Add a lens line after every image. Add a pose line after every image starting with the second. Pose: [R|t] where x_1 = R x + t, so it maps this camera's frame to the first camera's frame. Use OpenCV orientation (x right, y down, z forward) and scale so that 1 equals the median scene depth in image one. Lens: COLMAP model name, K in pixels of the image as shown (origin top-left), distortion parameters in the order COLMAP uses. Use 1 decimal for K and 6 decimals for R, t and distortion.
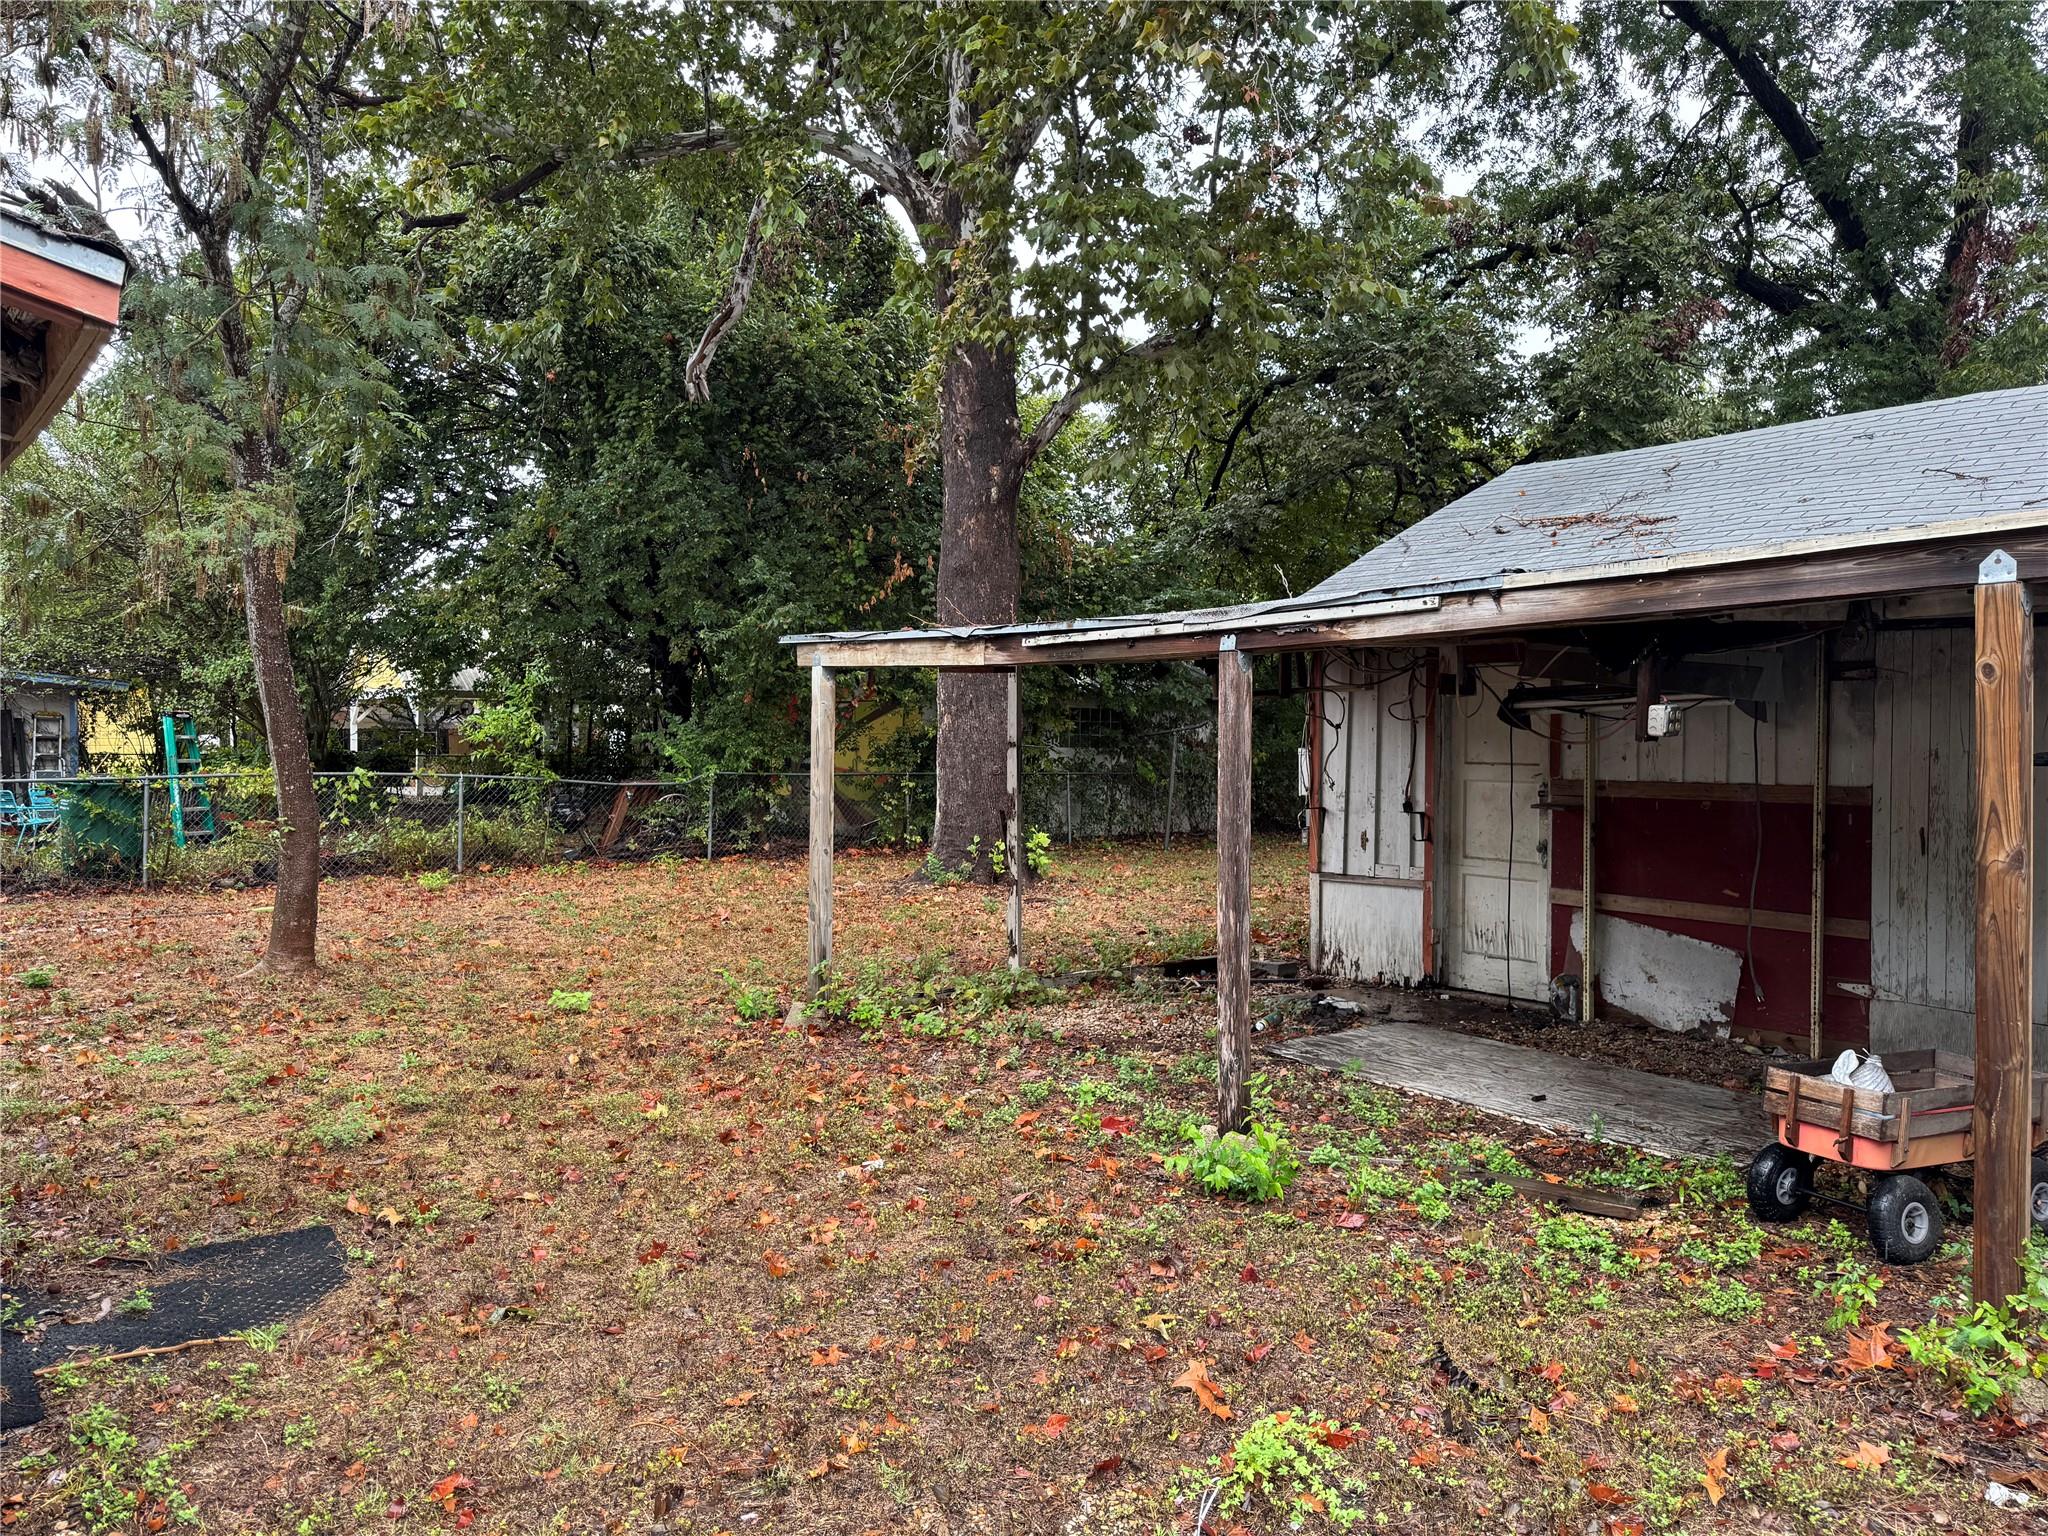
lens RADIAL K [[1439.2, 0, 1020.9], [0, 1439.2, 761.7], [0, 0, 1]] dist [-0.003511, -0.000170]
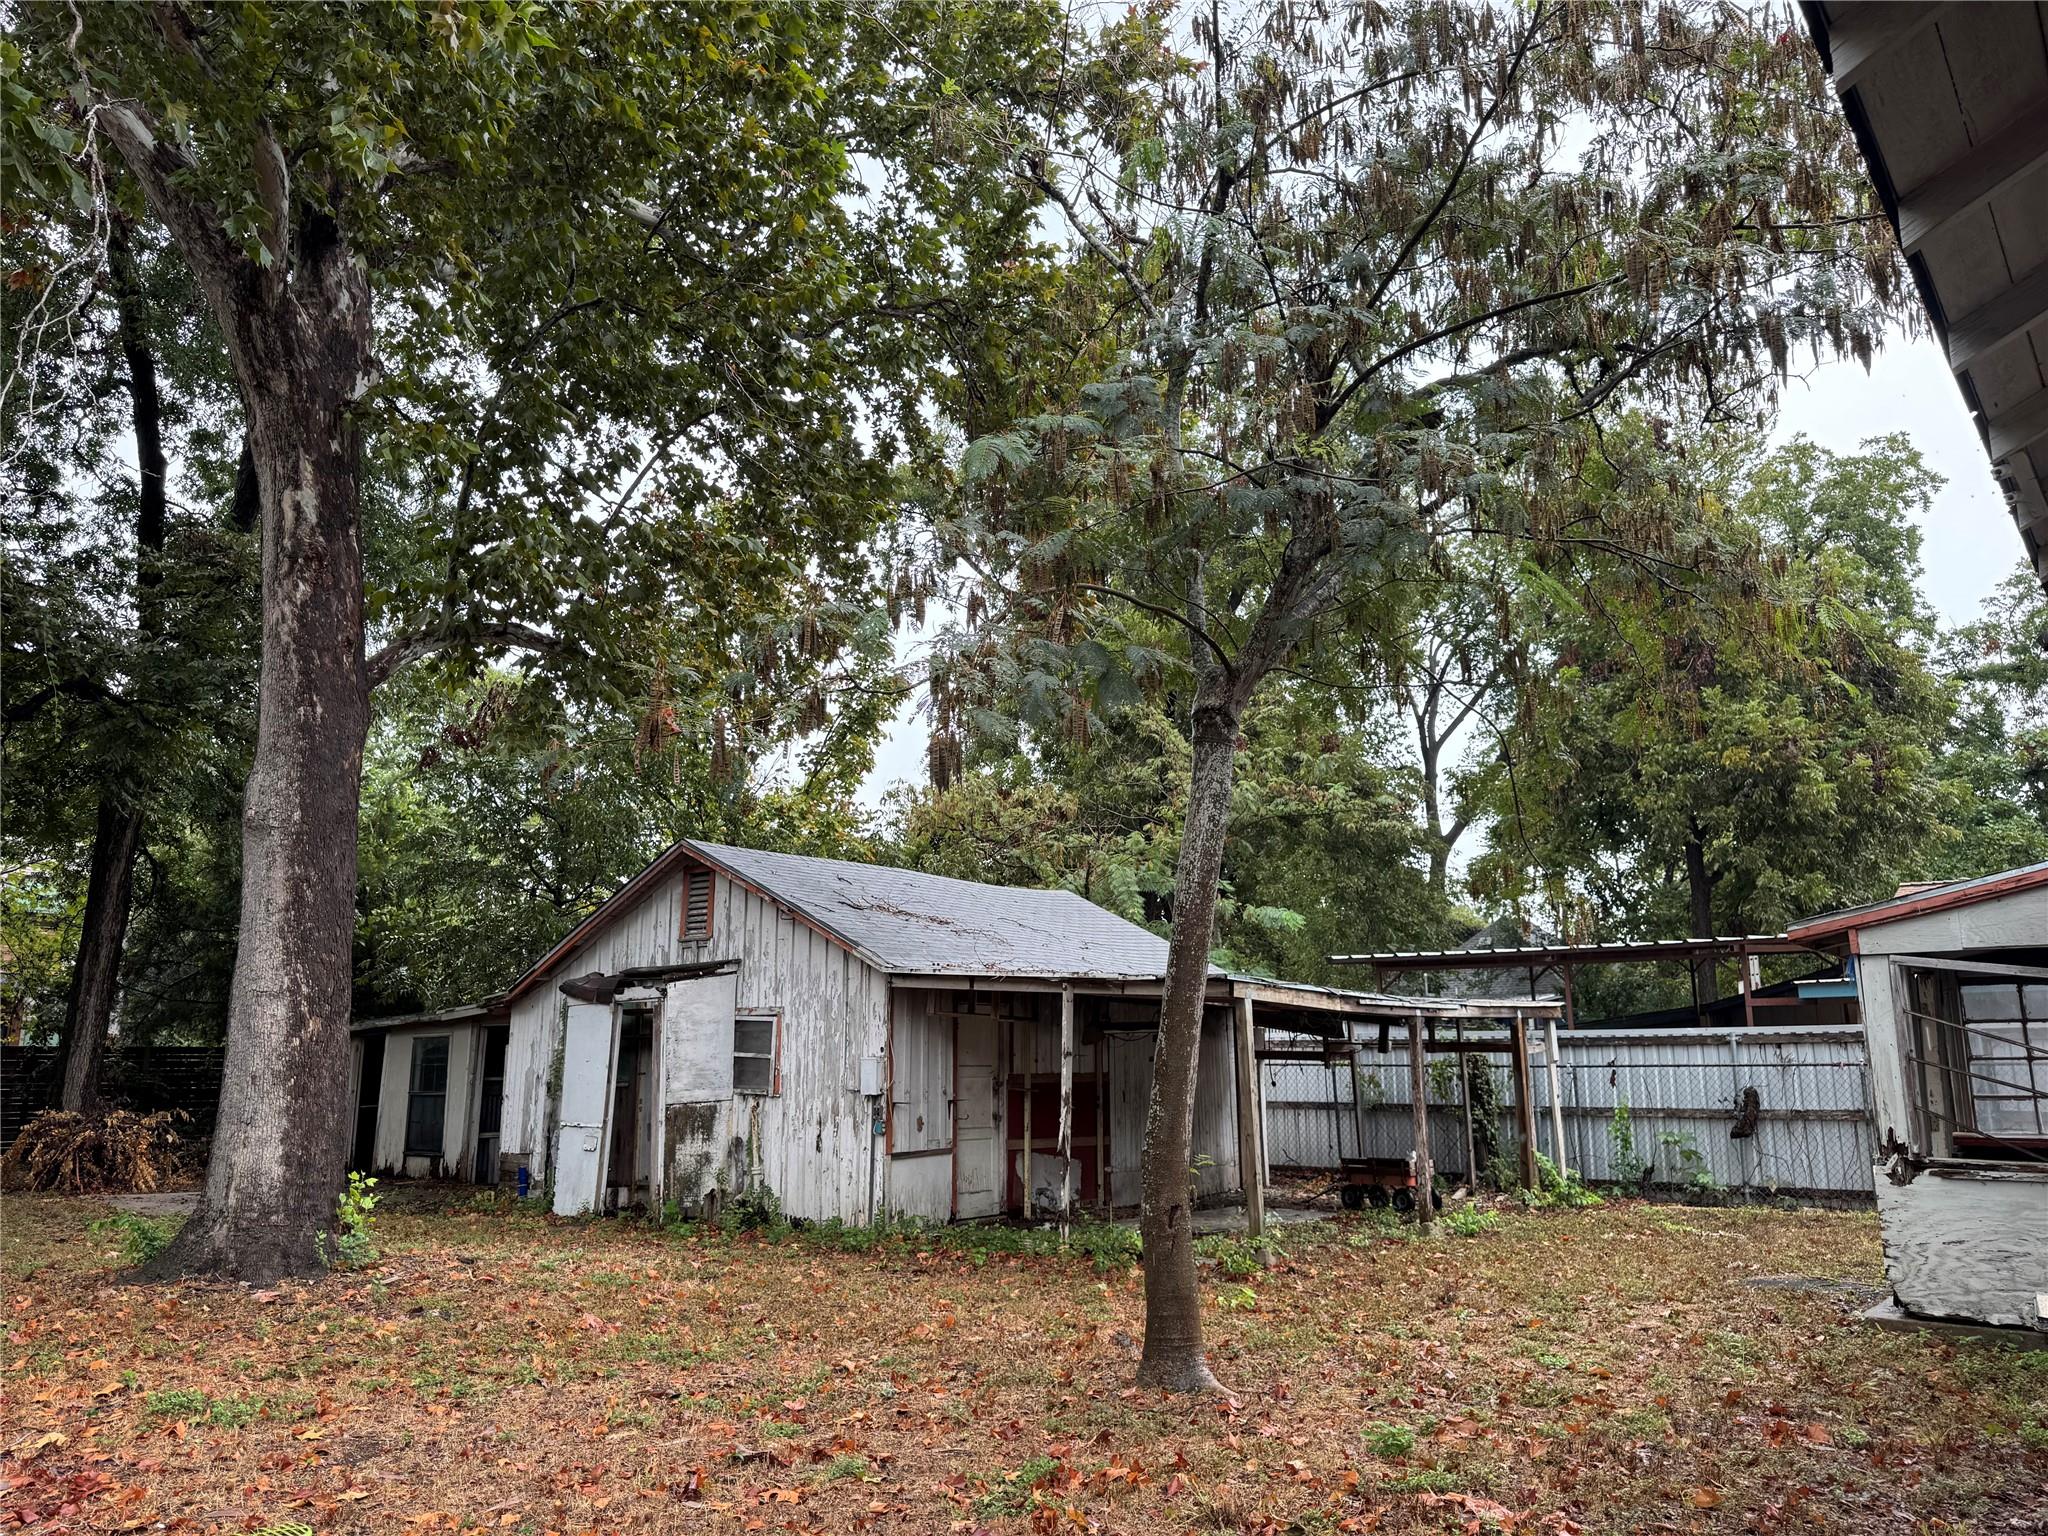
lens RADIAL K [[1439.2, 0, 1023.1], [0, 1439.2, 766.4], [0, 0, 1]] dist [-0.003511, -0.000170]
pose [[-0.193386, 0.194136, 0.961724, -1.543949], [0.011859, 0.980619, -0.195565, -0.014893], [-0.981051, -0.026414, -0.191940, 1.512735]]
